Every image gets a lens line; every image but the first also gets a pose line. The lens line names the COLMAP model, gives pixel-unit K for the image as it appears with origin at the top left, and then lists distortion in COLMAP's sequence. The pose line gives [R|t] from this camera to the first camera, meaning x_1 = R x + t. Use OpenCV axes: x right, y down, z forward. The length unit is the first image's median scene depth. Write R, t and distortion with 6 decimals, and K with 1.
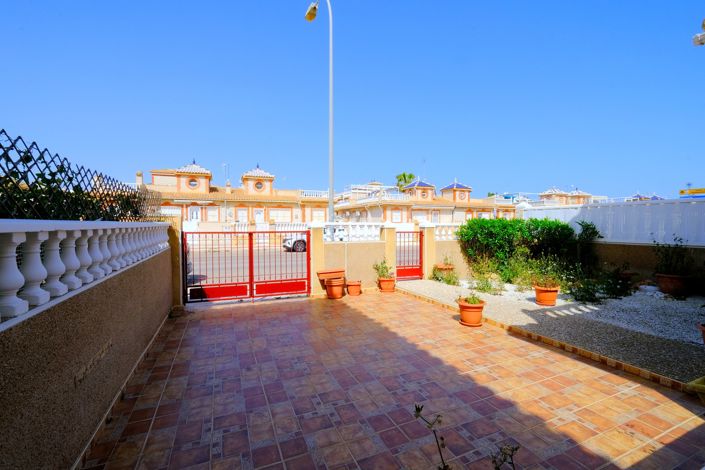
lens RADIAL K [[306.8, 0, 353.4], [0, 306.8, 233.7], [0, 0, 1]] dist [-0.004123, -0.001276]
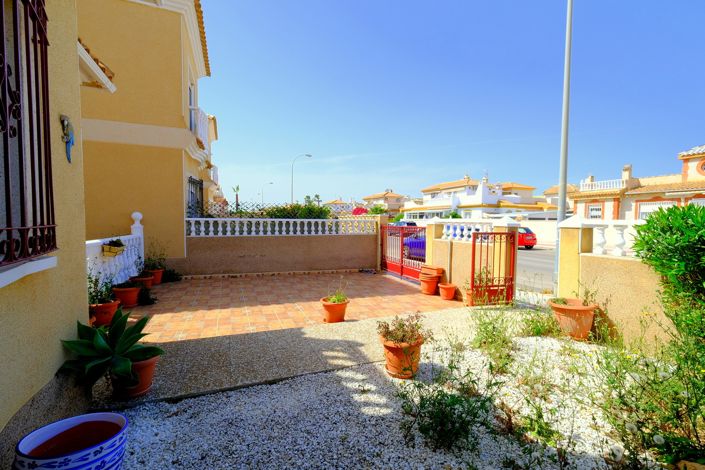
lens RADIAL K [[306.8, 0, 352.6], [0, 306.8, 235.2], [0, 0, 1]] dist [-0.004123, -0.001276]
pose [[-0.021181, 0.050093, -0.998520, 1.431749], [-0.040487, 0.997882, 0.050919, -0.037421], [0.998956, 0.041506, -0.019108, 1.137091]]
